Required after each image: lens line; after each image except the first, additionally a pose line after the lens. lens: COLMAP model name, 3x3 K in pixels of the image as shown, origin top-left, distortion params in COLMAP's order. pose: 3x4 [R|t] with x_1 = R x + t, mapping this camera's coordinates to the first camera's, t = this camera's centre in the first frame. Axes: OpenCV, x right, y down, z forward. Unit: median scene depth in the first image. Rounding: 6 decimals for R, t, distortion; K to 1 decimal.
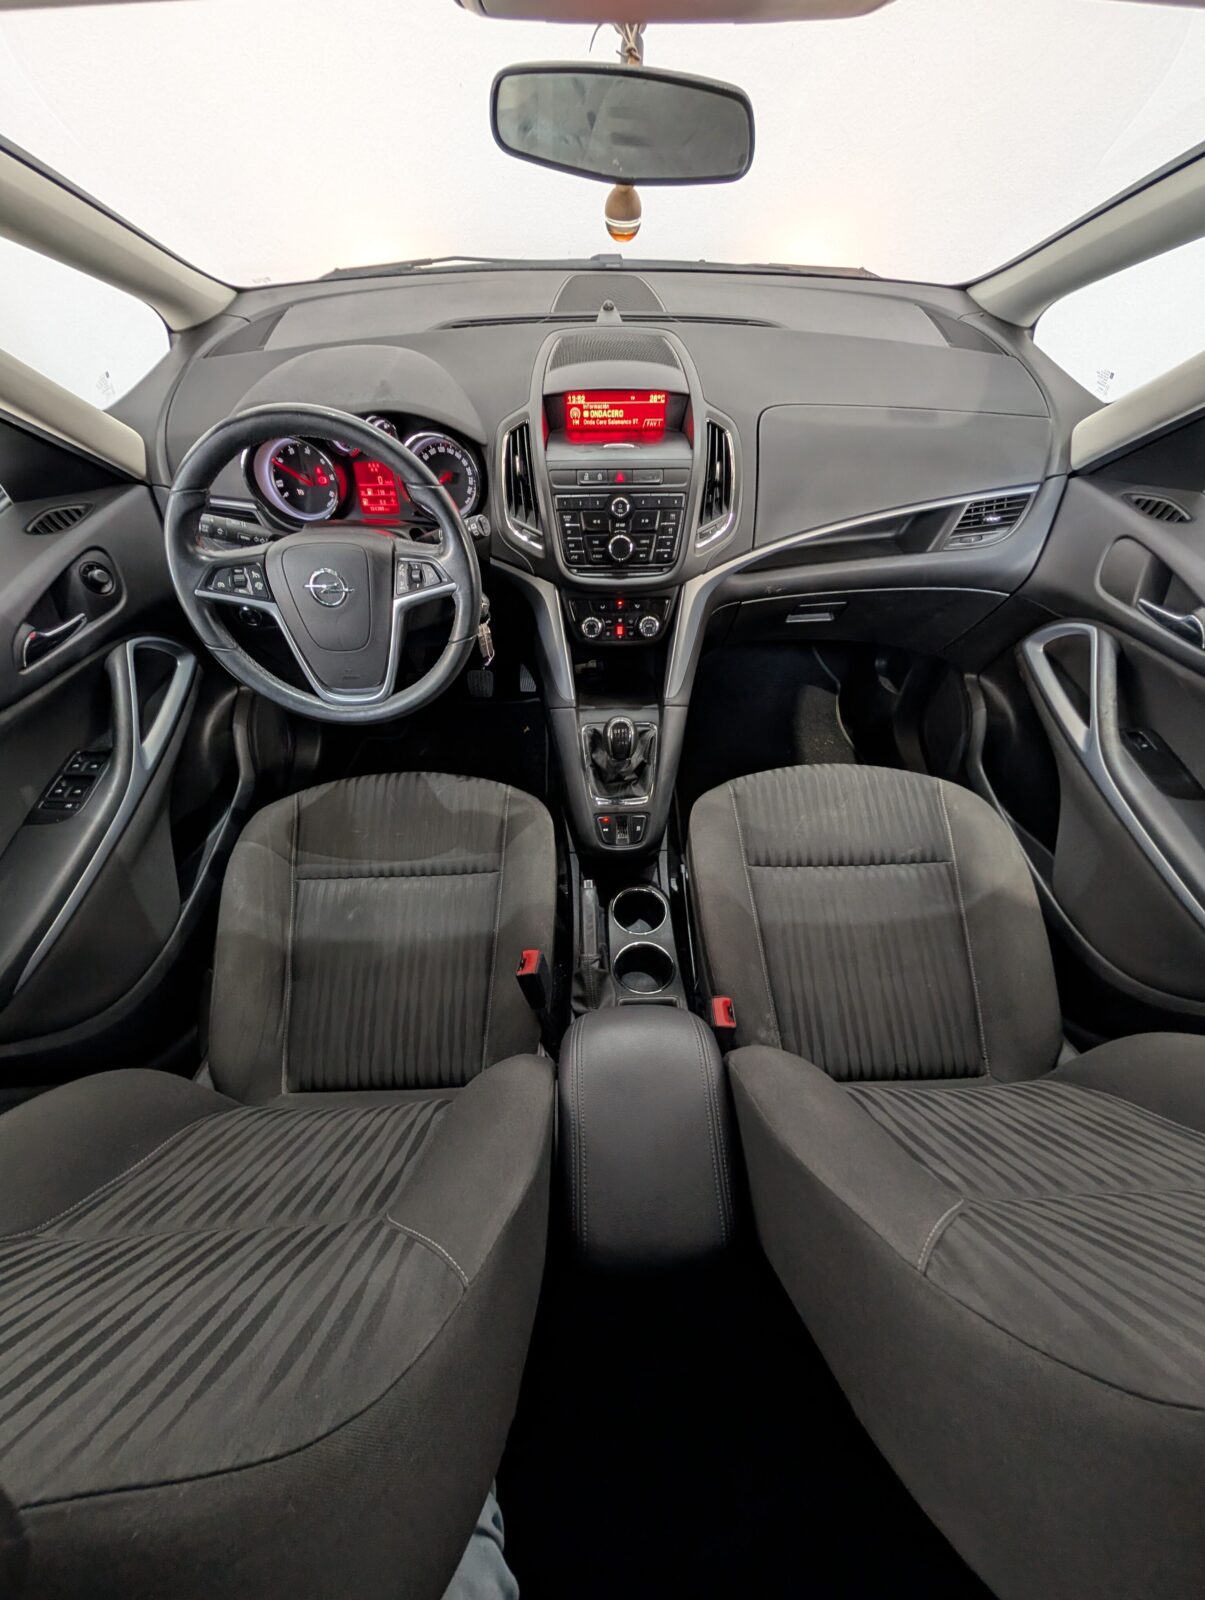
lens RADIAL K [[608.3, 0, 603.0], [0, 608.3, 797.6], [0, 0, 1]] dist [0.000023, 0.000638]
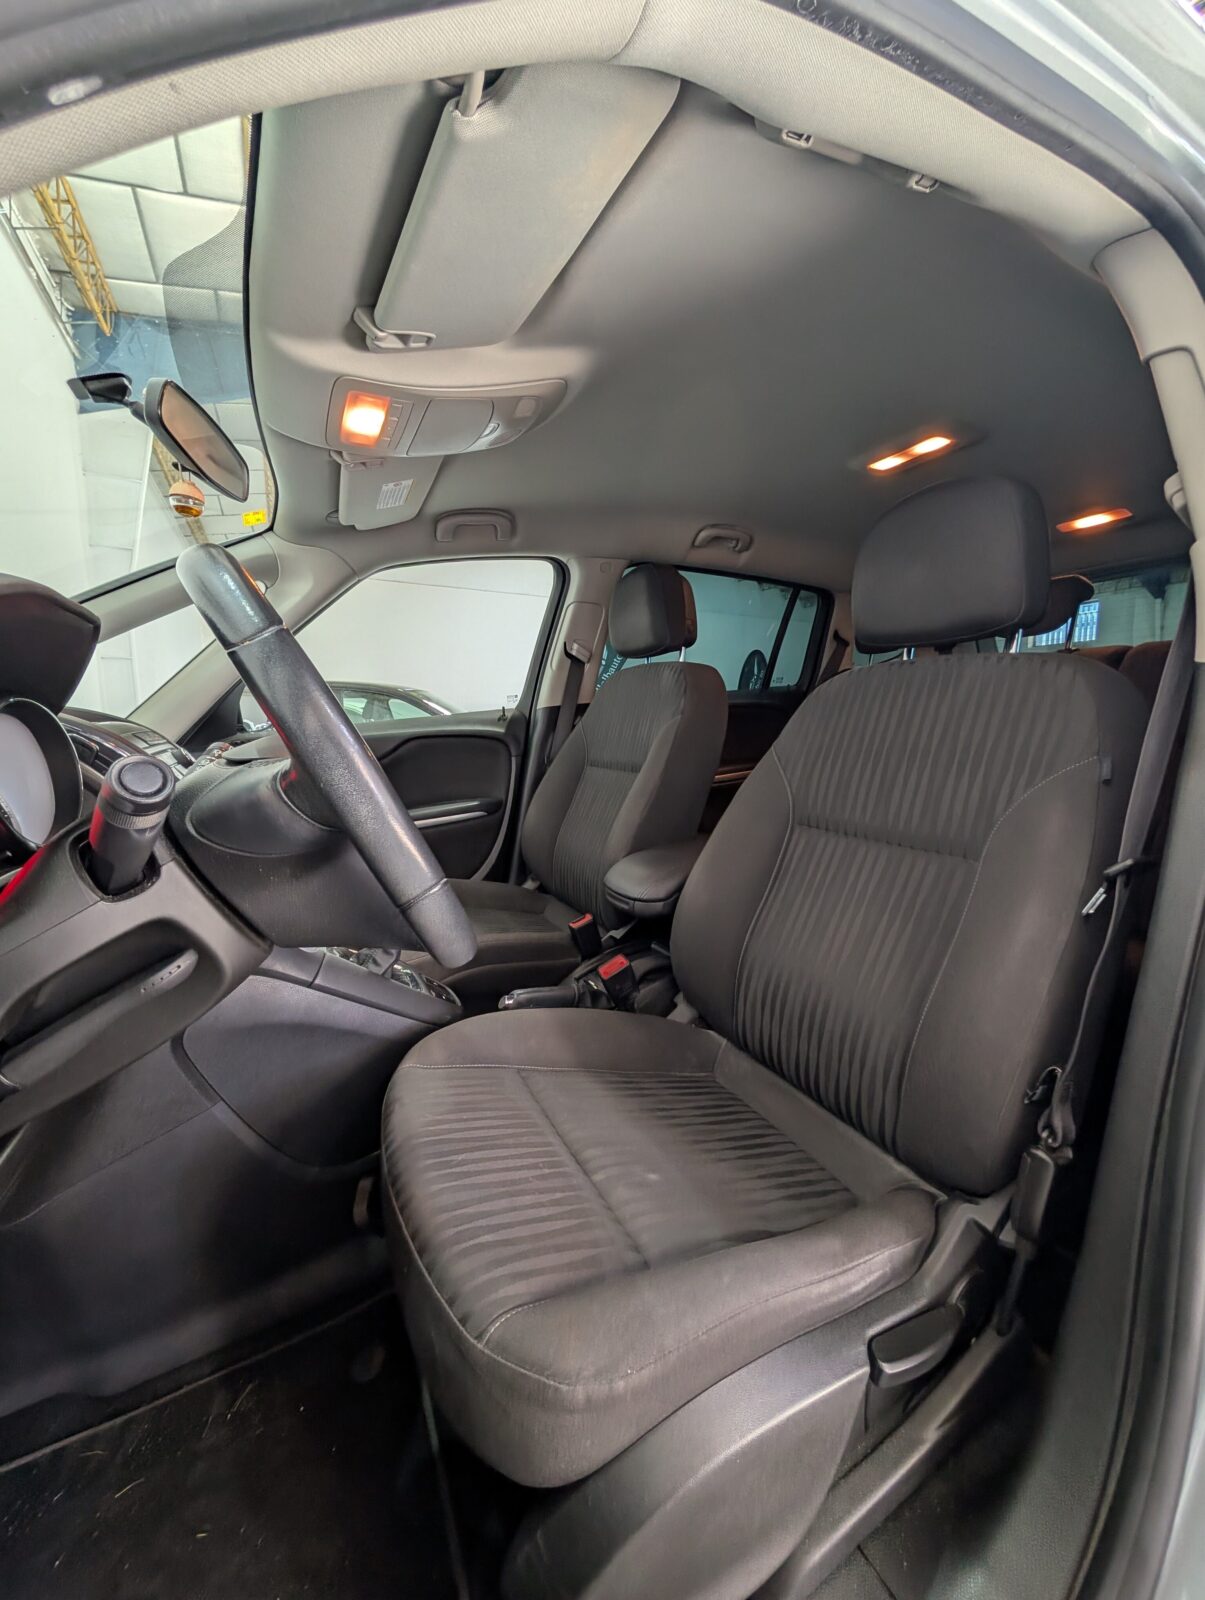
lens RADIAL K [[608.3, 0, 600.5], [0, 608.3, 803.7], [0, 0, 1]] dist [0.000023, 0.000638]
pose [[-0.435185, -0.124548, 0.891685, -0.955598], [0.754645, 0.489695, 0.436703, -0.341975], [-0.491044, 0.862952, -0.119118, 0.784461]]
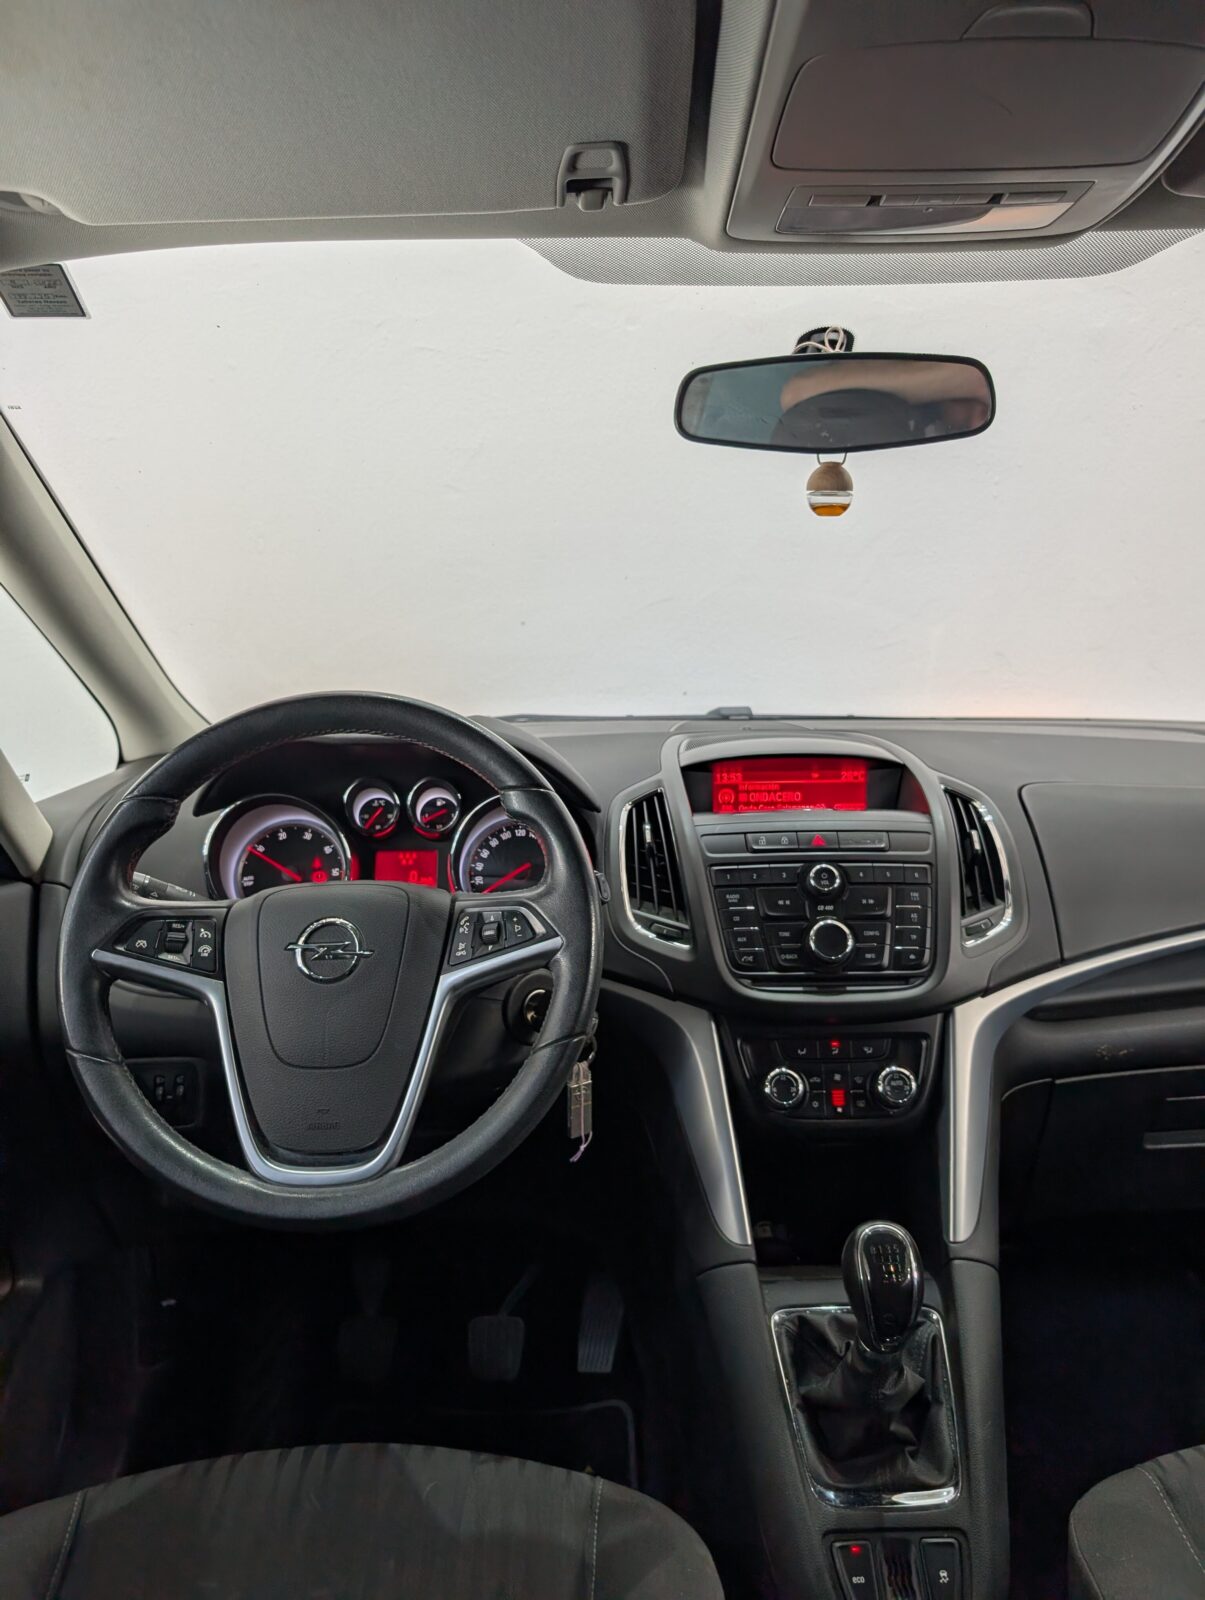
lens RADIAL K [[1169.2, 0, 609.3], [0, 1169.2, 794.4], [0, 0, 1]] dist [0.014433, -0.009848]
pose [[0.999545, -0.011247, -0.027970, -0.134160], [-0.012585, 0.687428, -0.726144, 0.266433], [0.027394, 0.726165, 0.686974, 0.139127]]
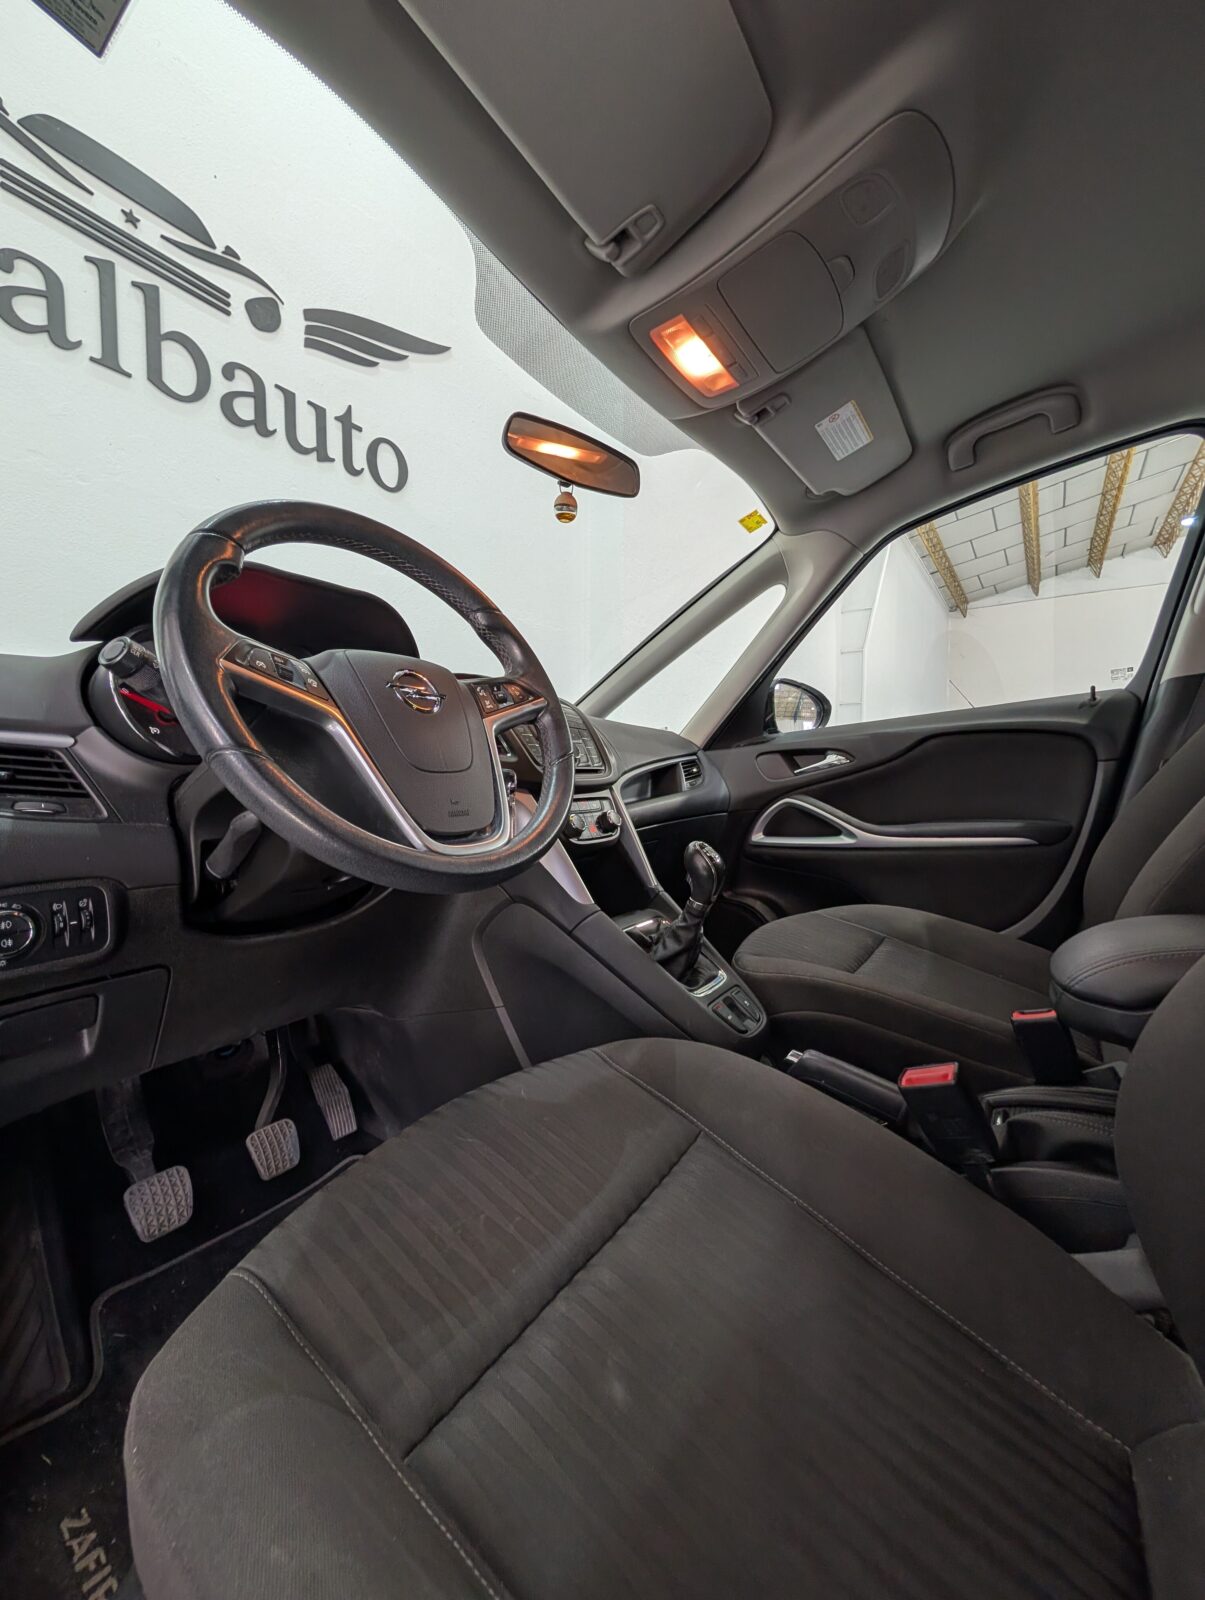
lens RADIAL K [[608.3, 0, 604.5], [0, 608.3, 799.7], [0, 0, 1]] dist [0.000023, 0.000638]
pose [[0.612372, -0.041635, 0.789473, -0.711126], [0.661751, 0.573353, -0.483065, 0.168569], [-0.432534, 0.818250, 0.378658, 0.602833]]
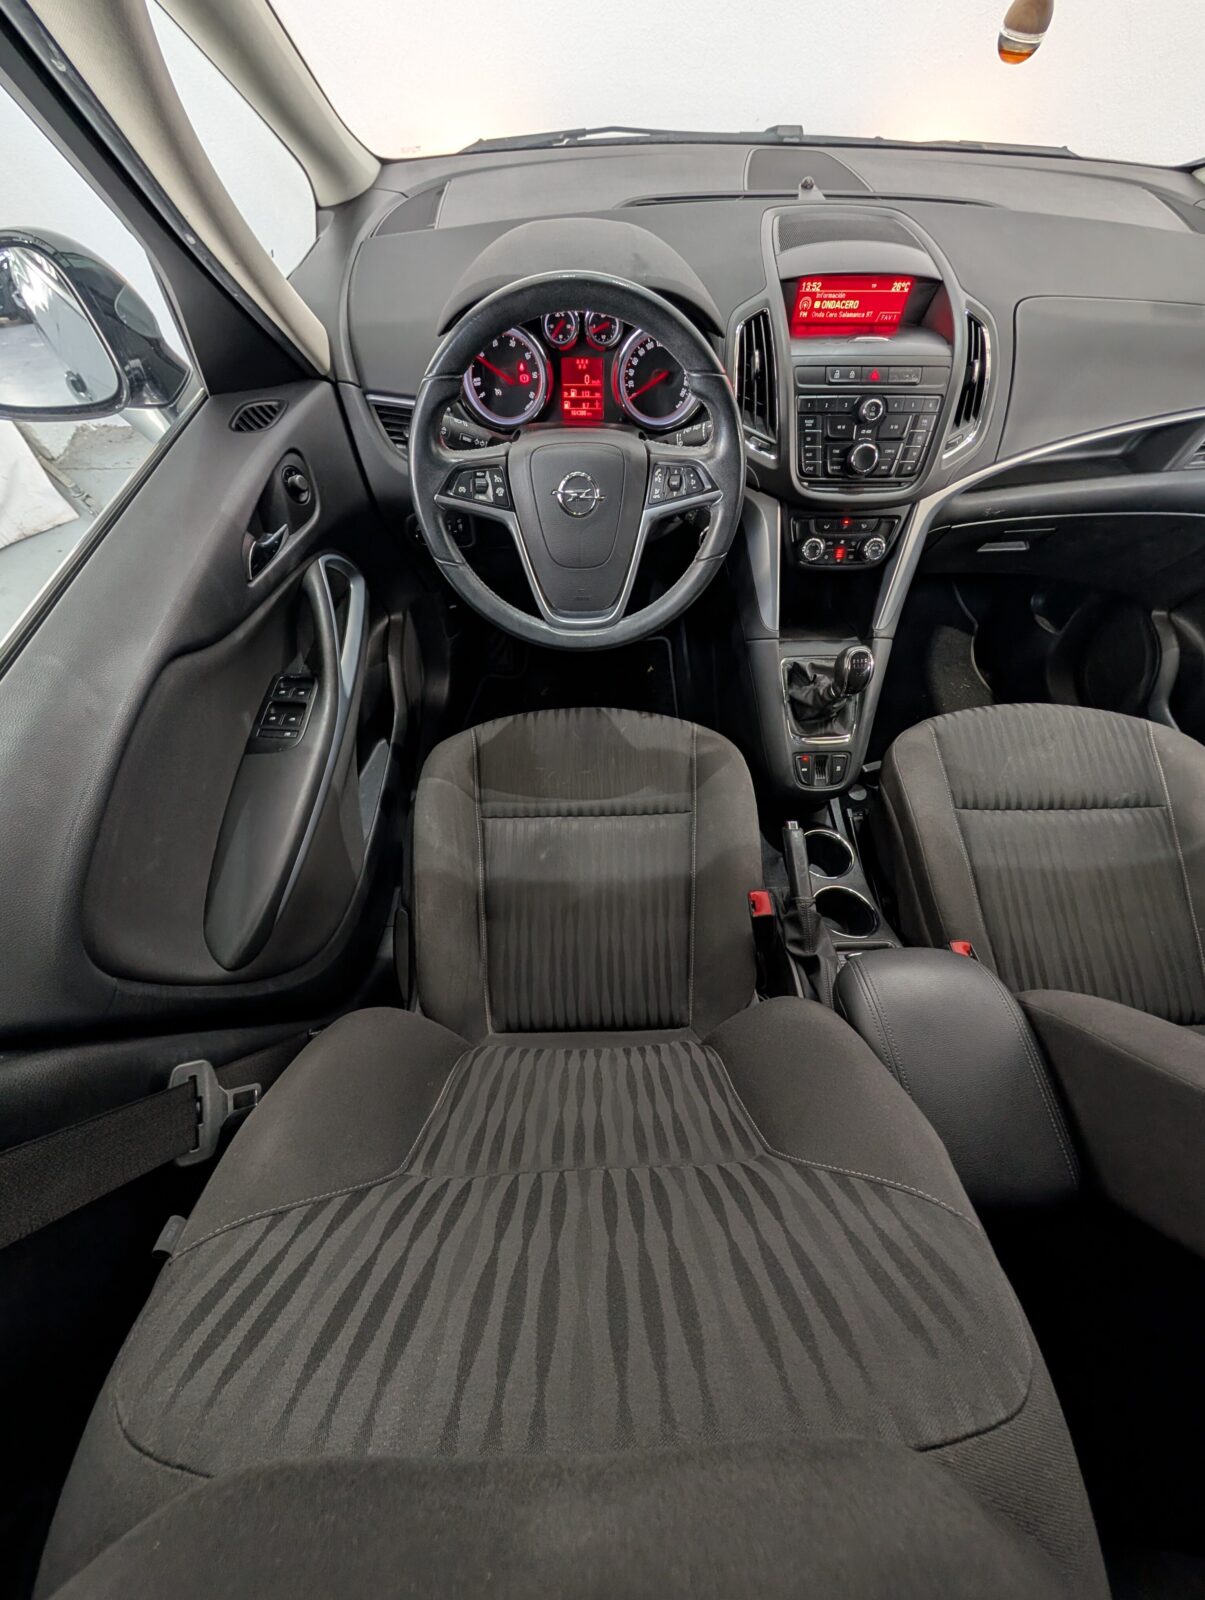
lens RADIAL K [[608.3, 0, 603.2], [0, 608.3, 797.5], [0, 0, 1]] dist [0.000023, 0.000638]
pose [[0.999943, 0.010205, 0.003125, -0.334231], [-0.010414, 0.997021, 0.076421, 0.028901], [-0.002336, -0.076449, 0.997071, 0.049389]]
